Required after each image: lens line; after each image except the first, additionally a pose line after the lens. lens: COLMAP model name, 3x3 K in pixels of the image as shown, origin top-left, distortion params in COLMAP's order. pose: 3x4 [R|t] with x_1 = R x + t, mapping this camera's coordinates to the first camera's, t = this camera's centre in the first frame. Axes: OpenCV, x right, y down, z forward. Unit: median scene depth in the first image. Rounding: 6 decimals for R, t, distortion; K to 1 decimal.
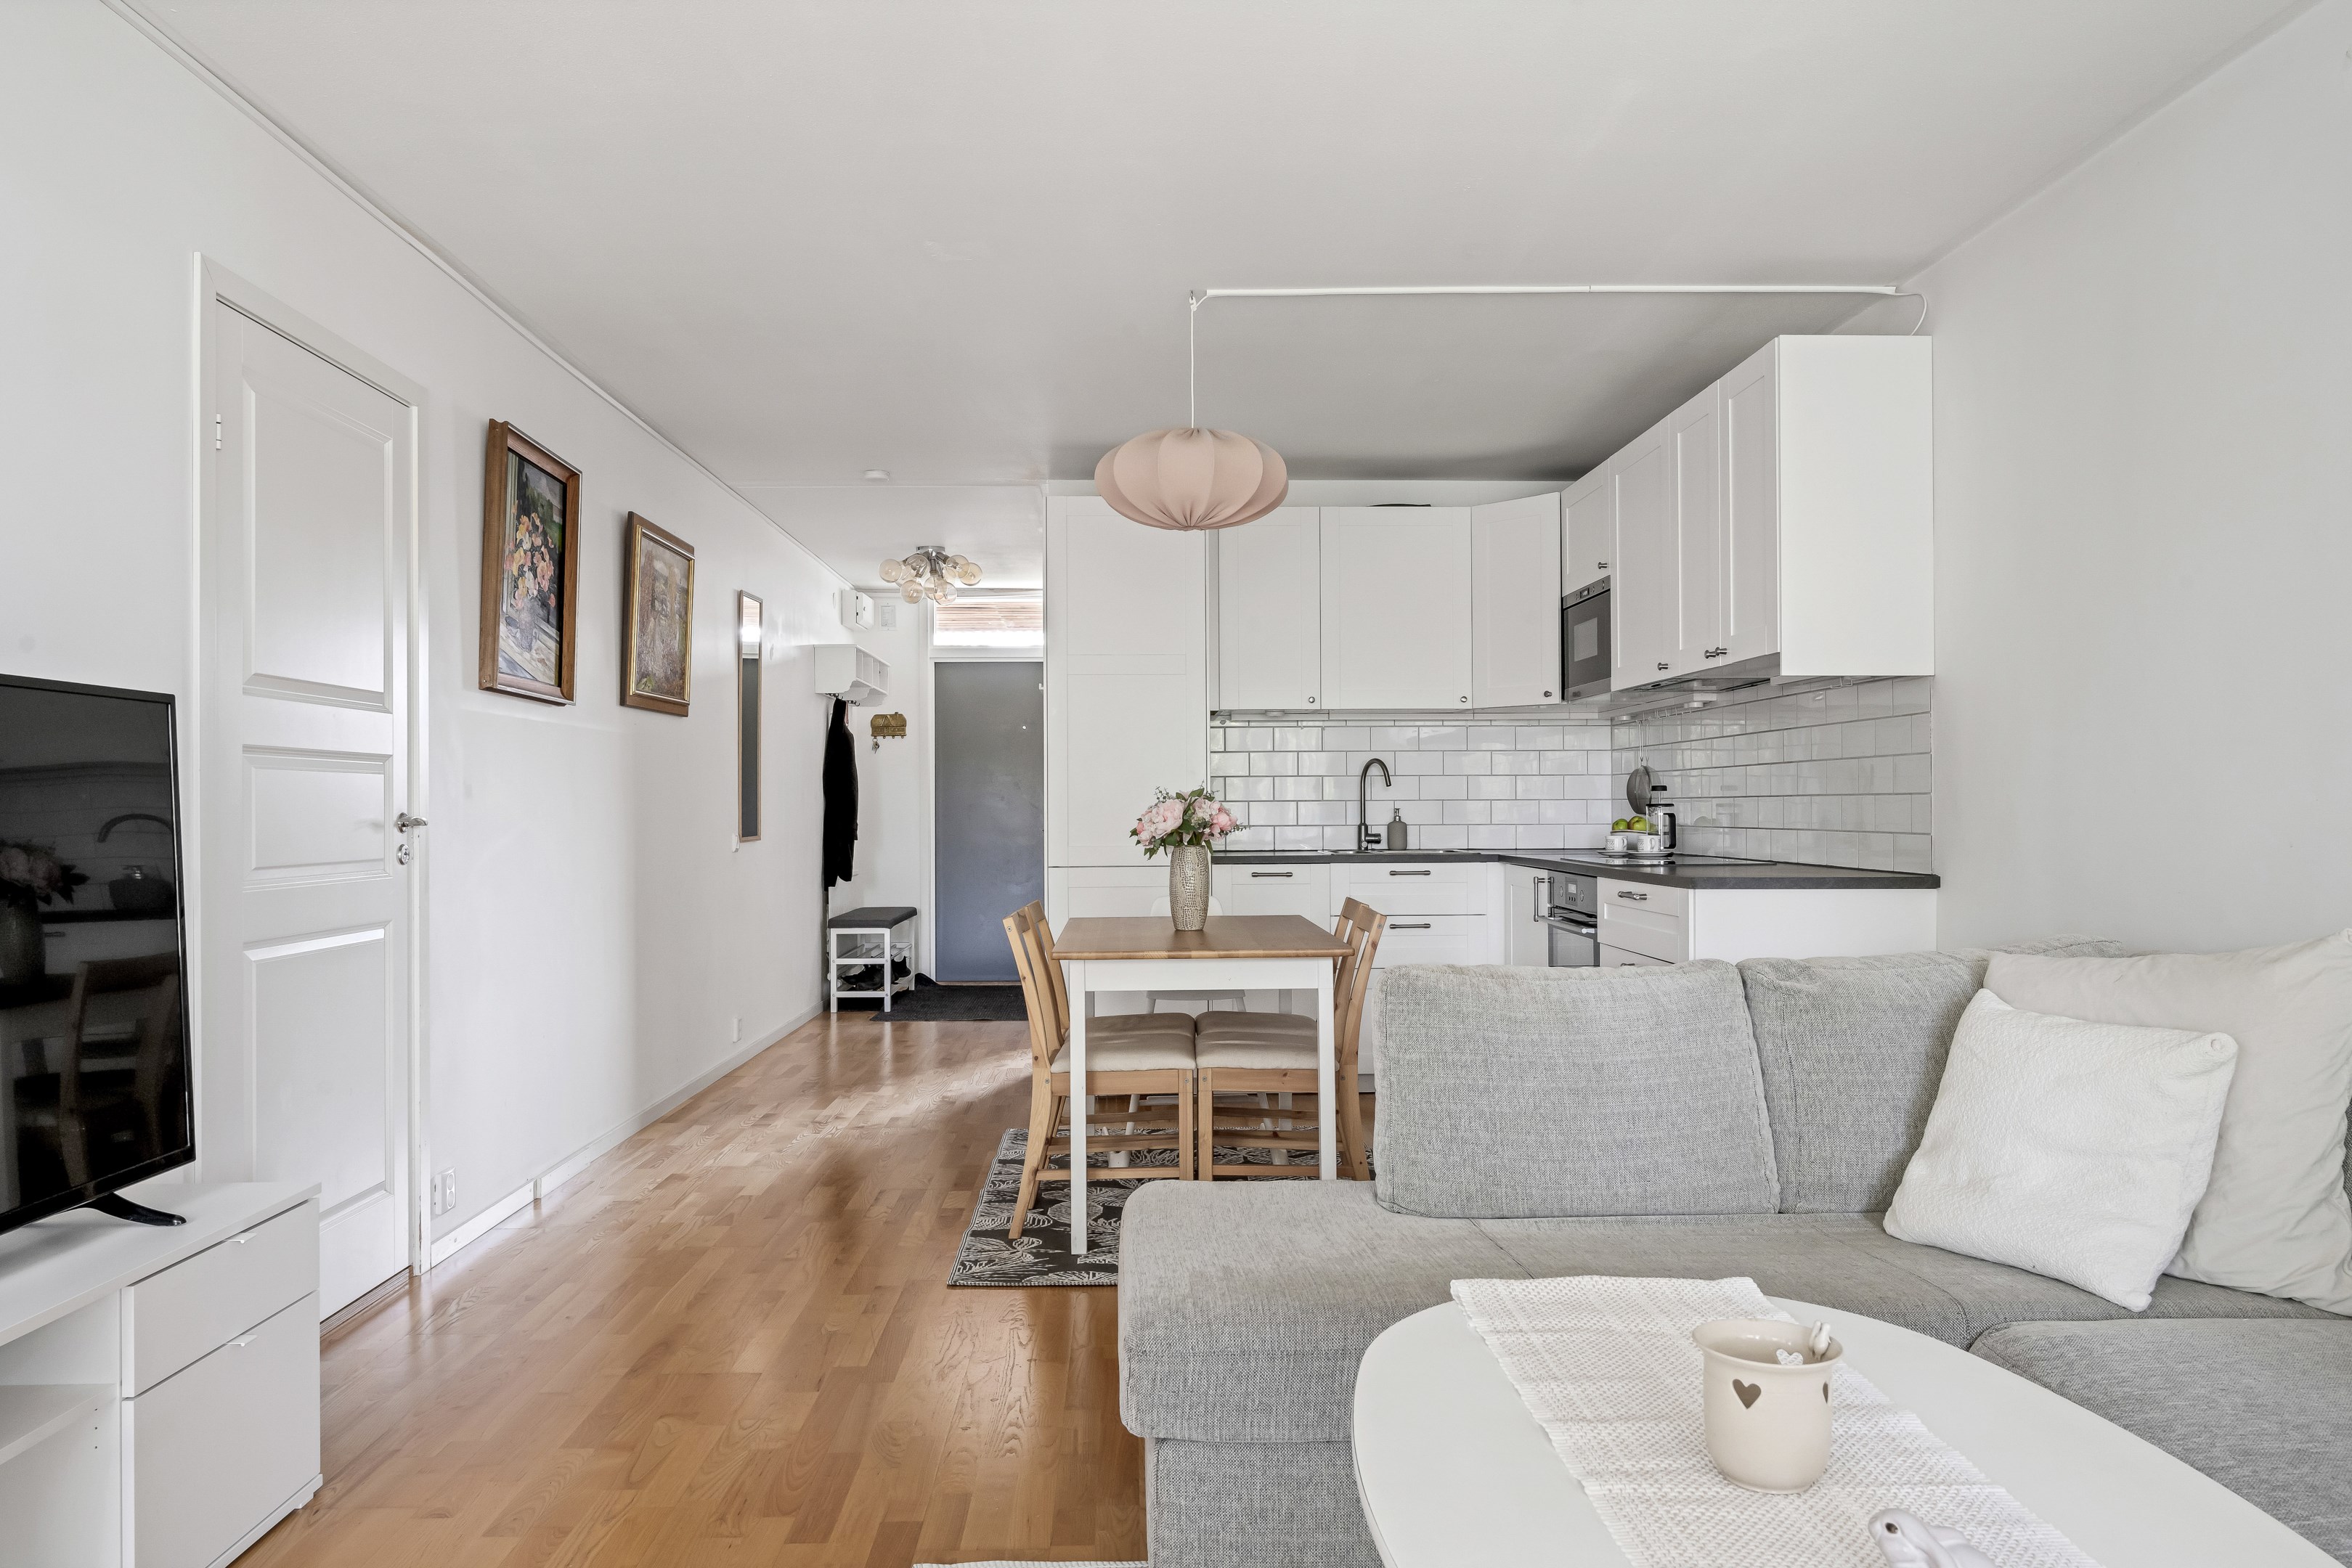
lens RADIAL K [[1594.6, 0, 1158.0], [0, 1594.6, 781.4], [0, 0, 1]] dist [-0.002558, 0.000059]
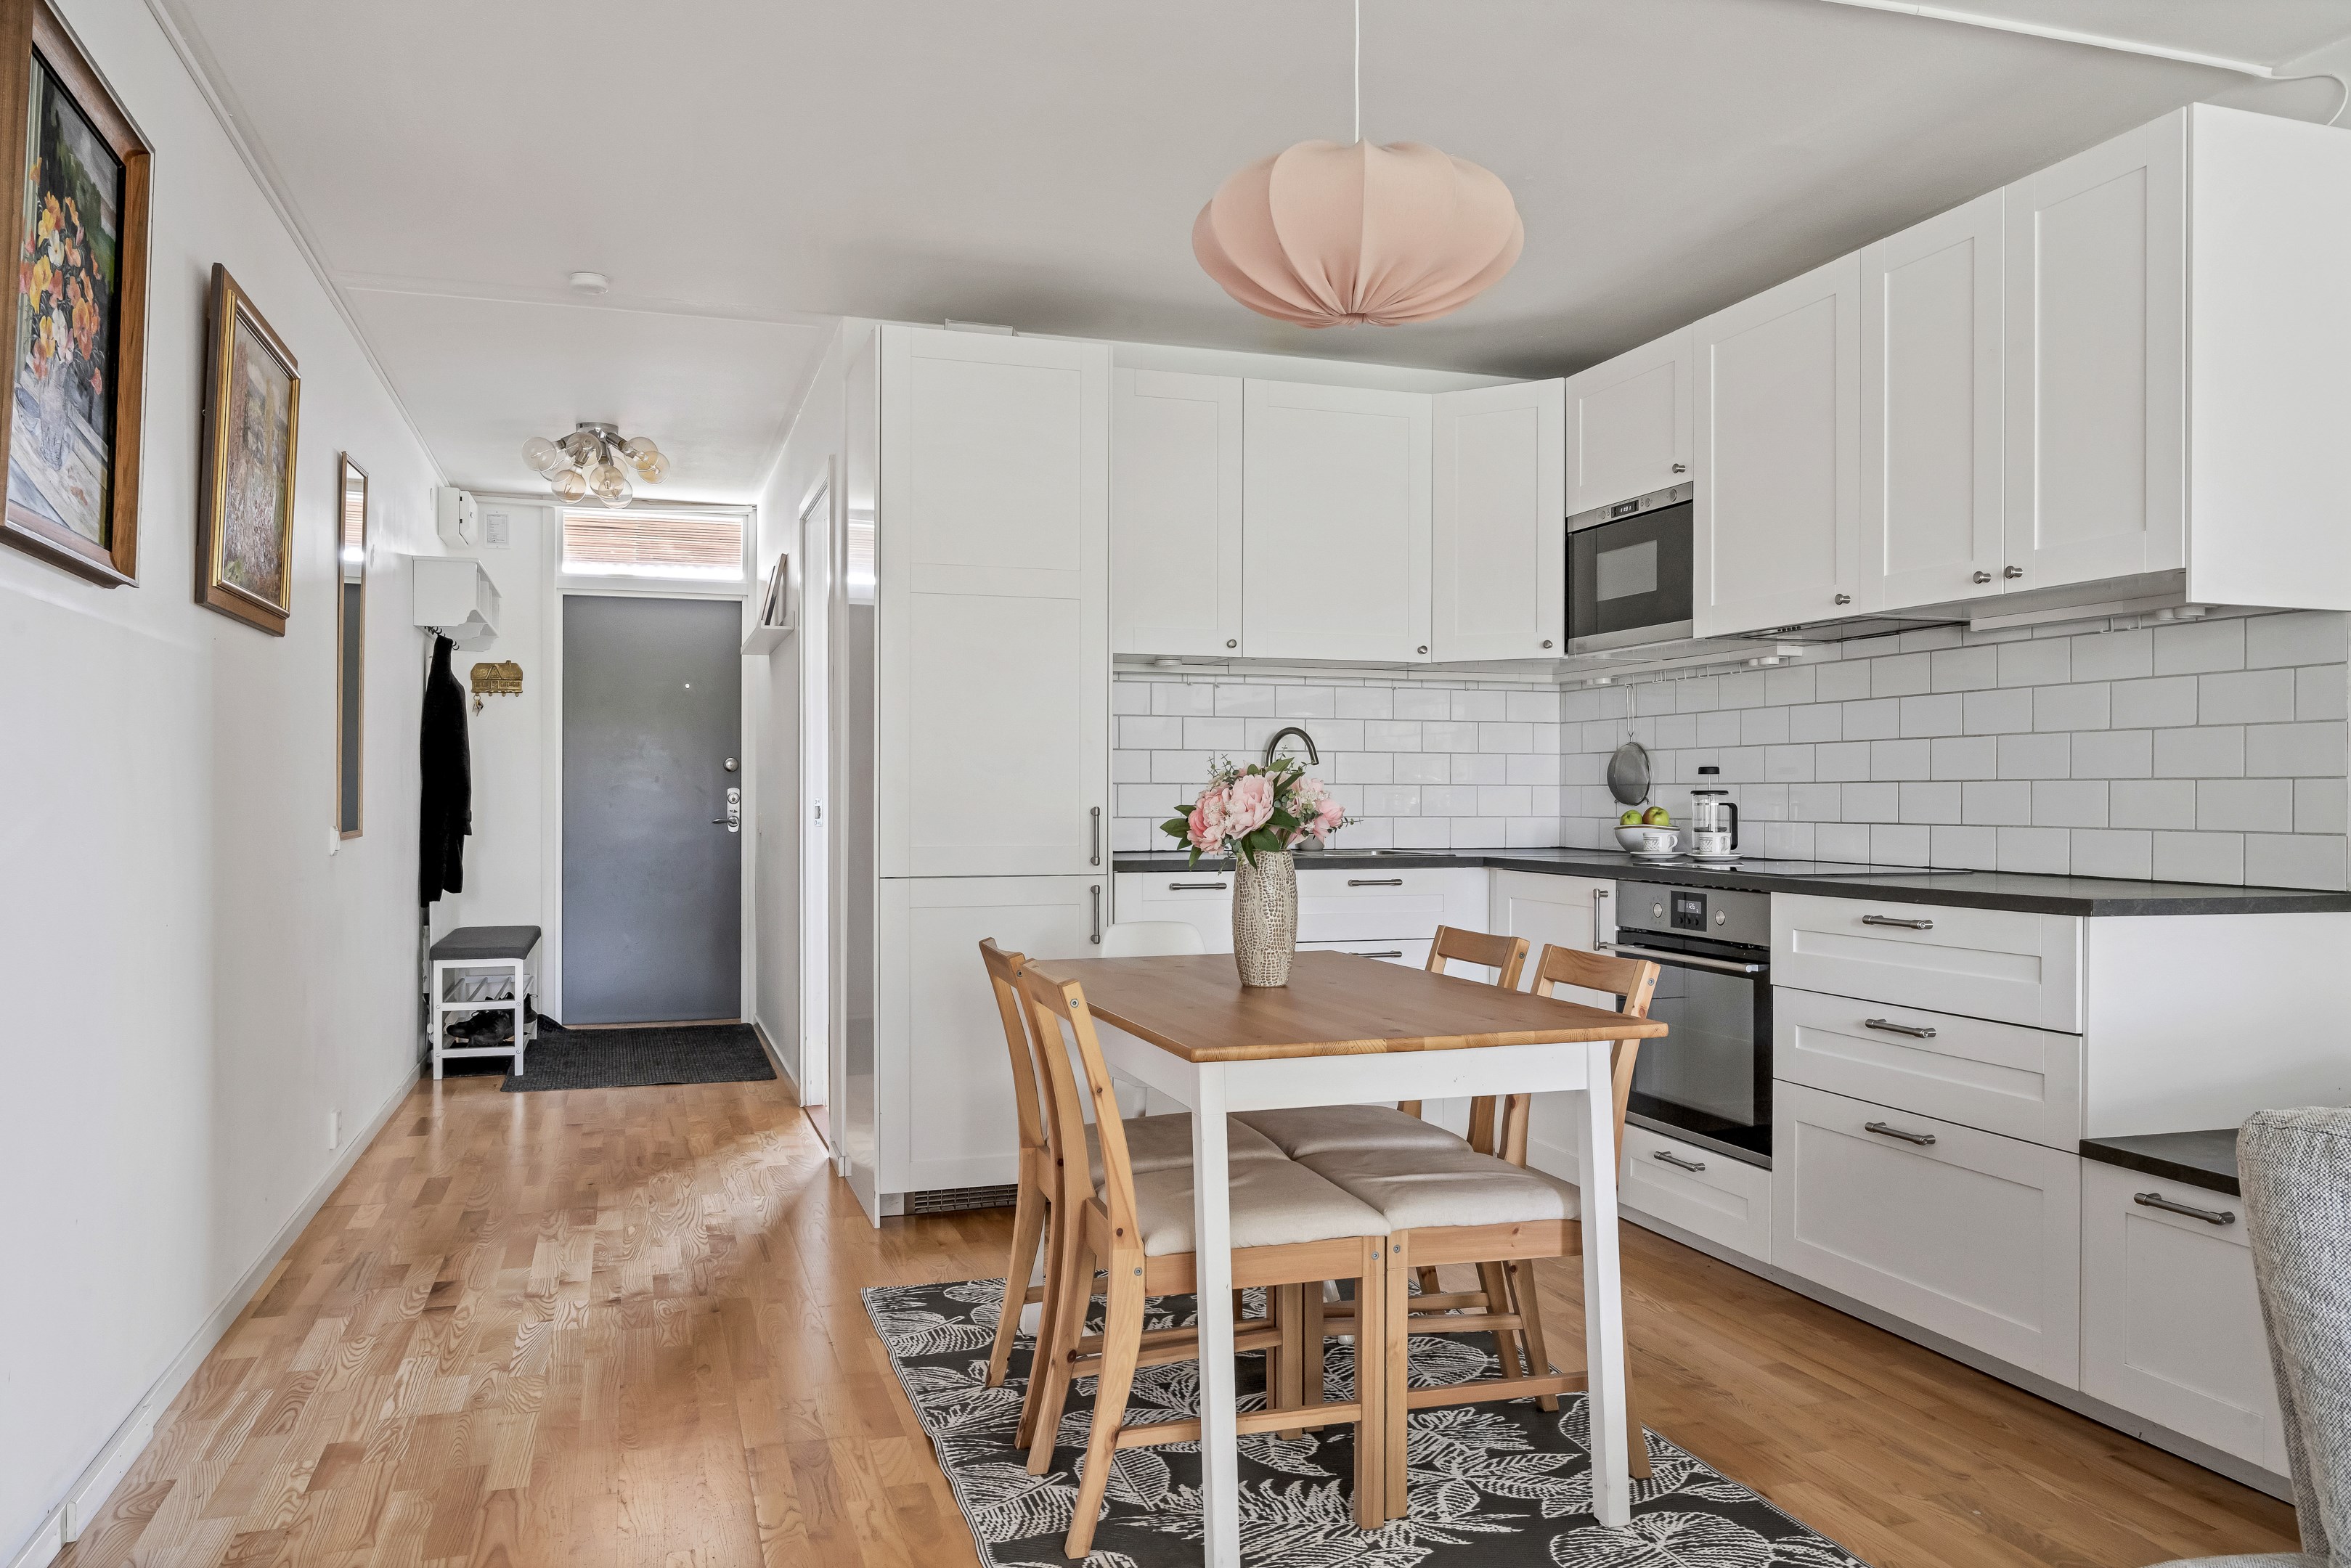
lens RADIAL K [[1674.2, 0, 1169.9], [0, 1674.2, 784.9], [0, 0, 1]] dist [-0.009499, 0.002158]
pose [[0.957959, 0.008810, 0.286769, -0.153386], [-0.011409, 0.999908, 0.007394, 0.007822], [-0.286678, -0.010355, 0.957971, 0.289606]]
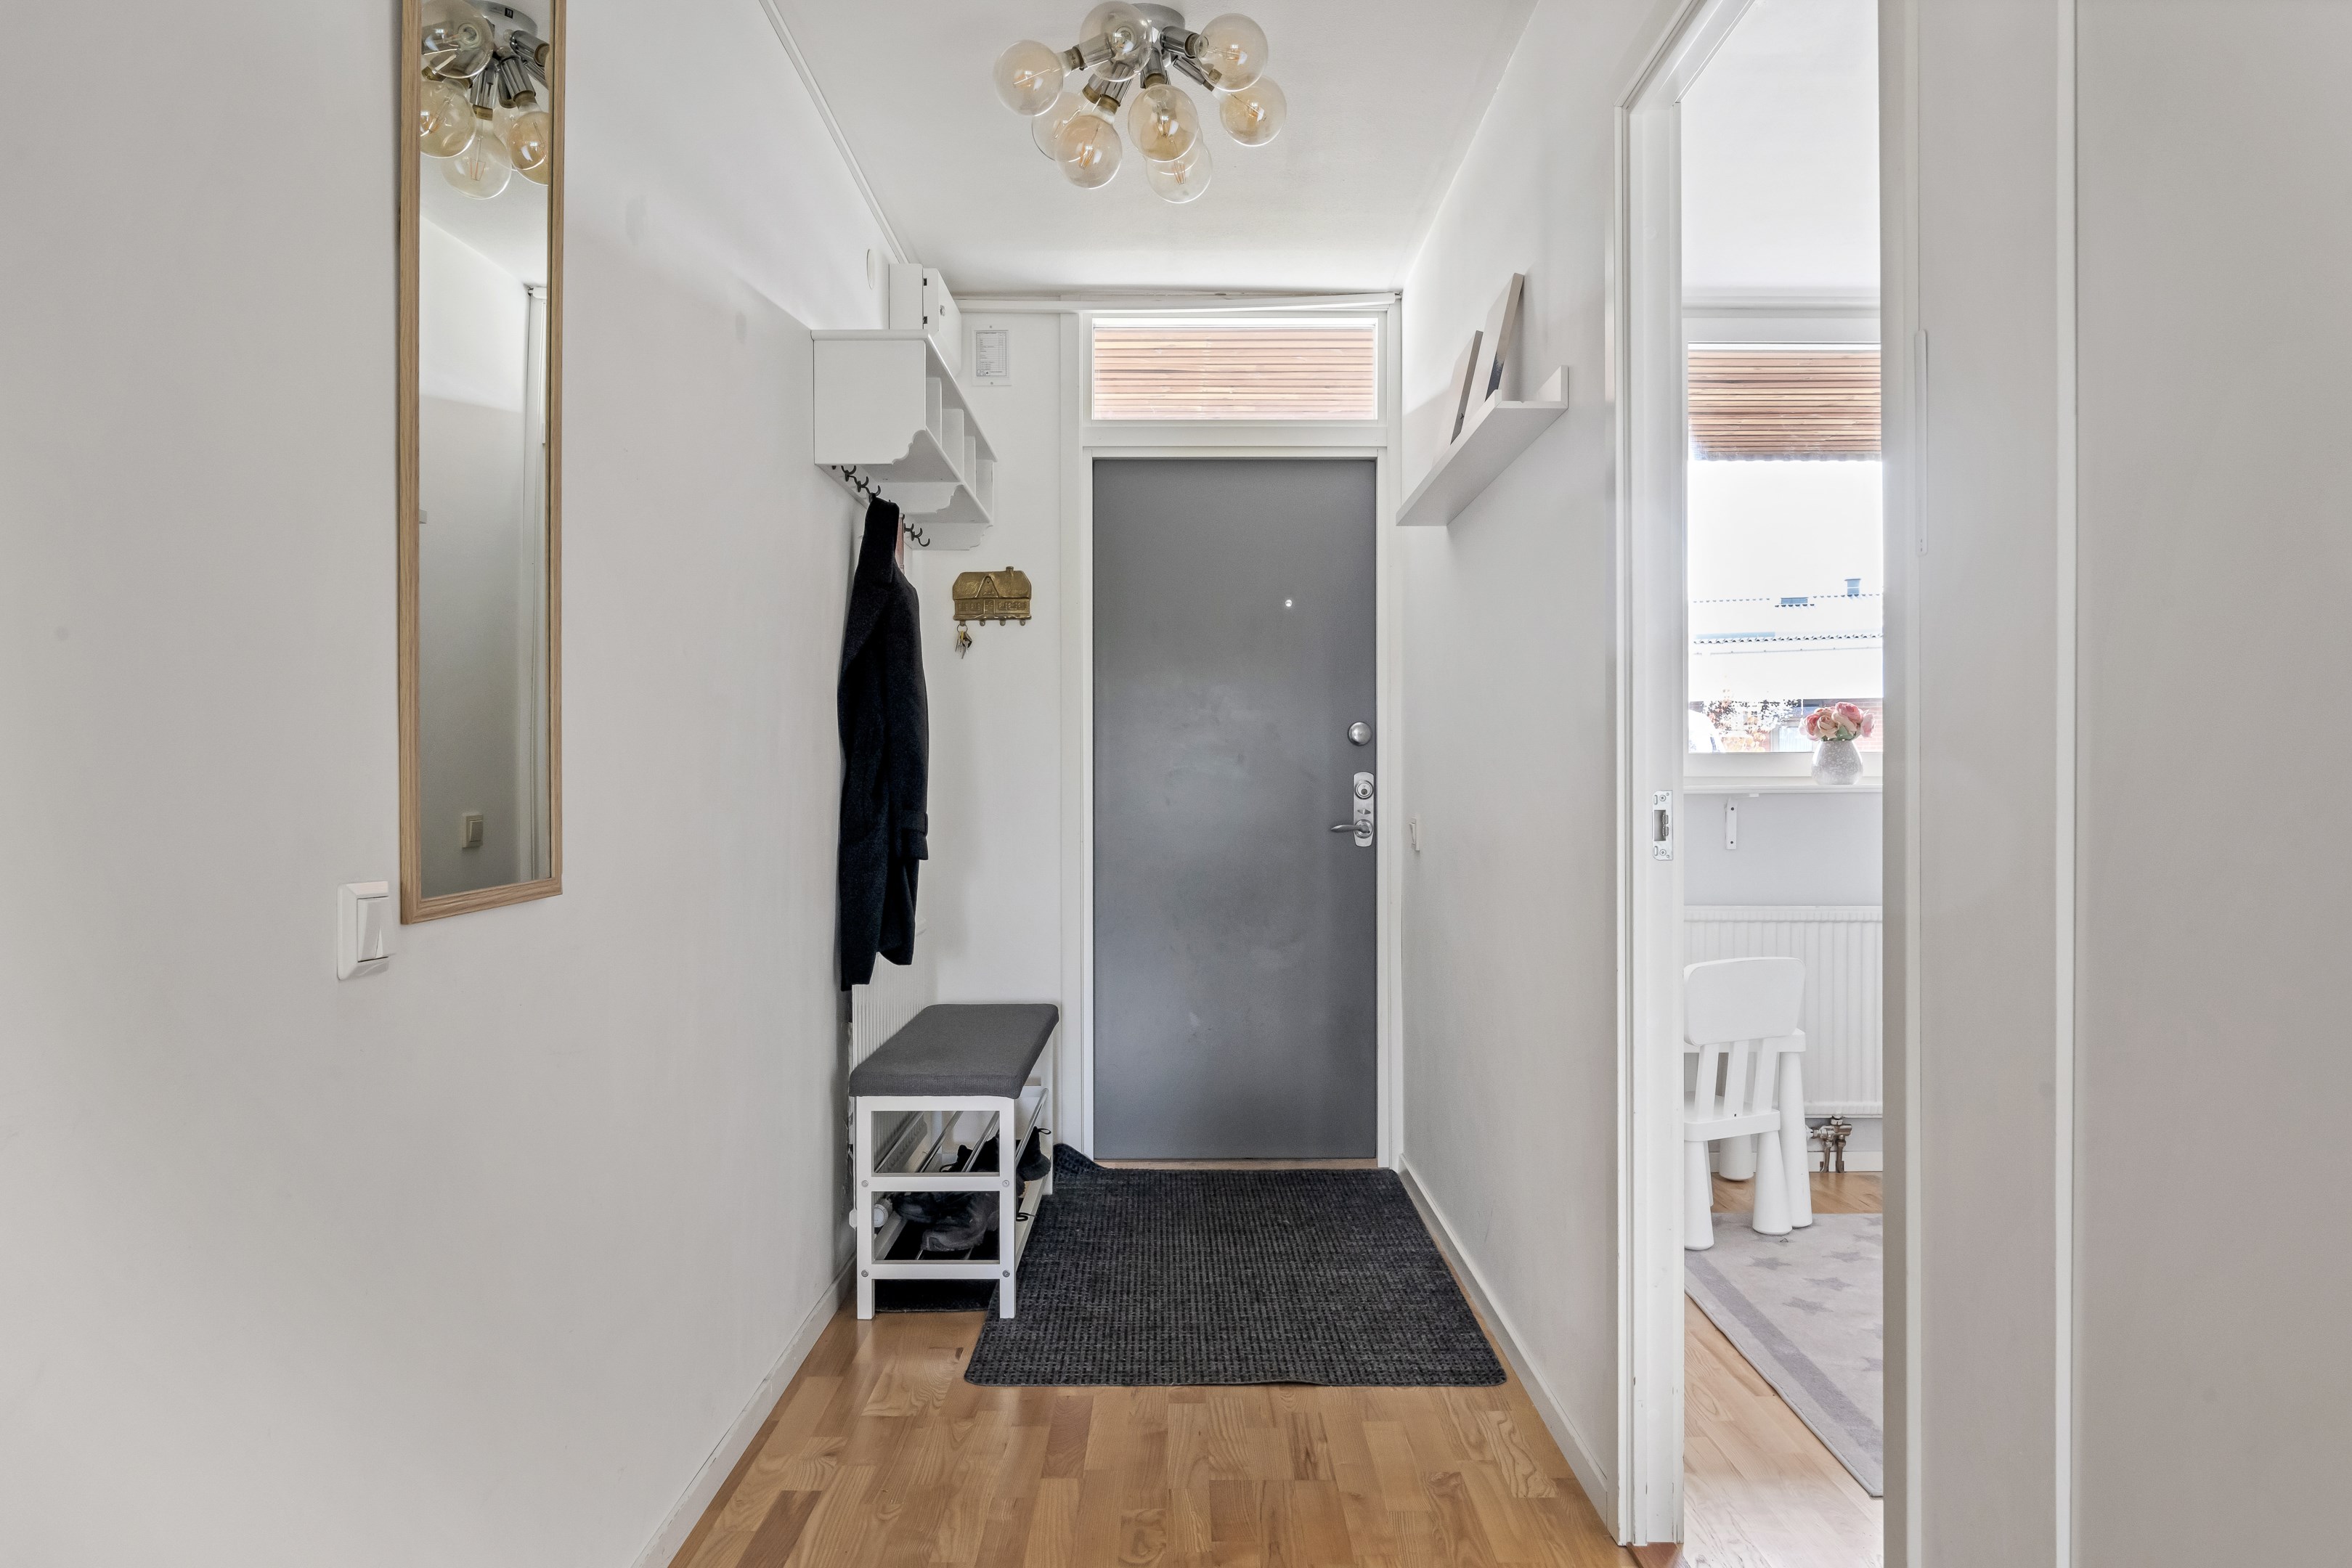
lens RADIAL K [[1594.6, 0, 1181.3], [0, 1594.6, 792.7], [0, 0, 1]] dist [-0.002558, 0.000059]
pose [[0.999810, 0.004876, -0.018875, -0.176442], [-0.004477, 0.999767, 0.021113, 0.017876], [0.018974, -0.021025, 0.999599, 0.906841]]
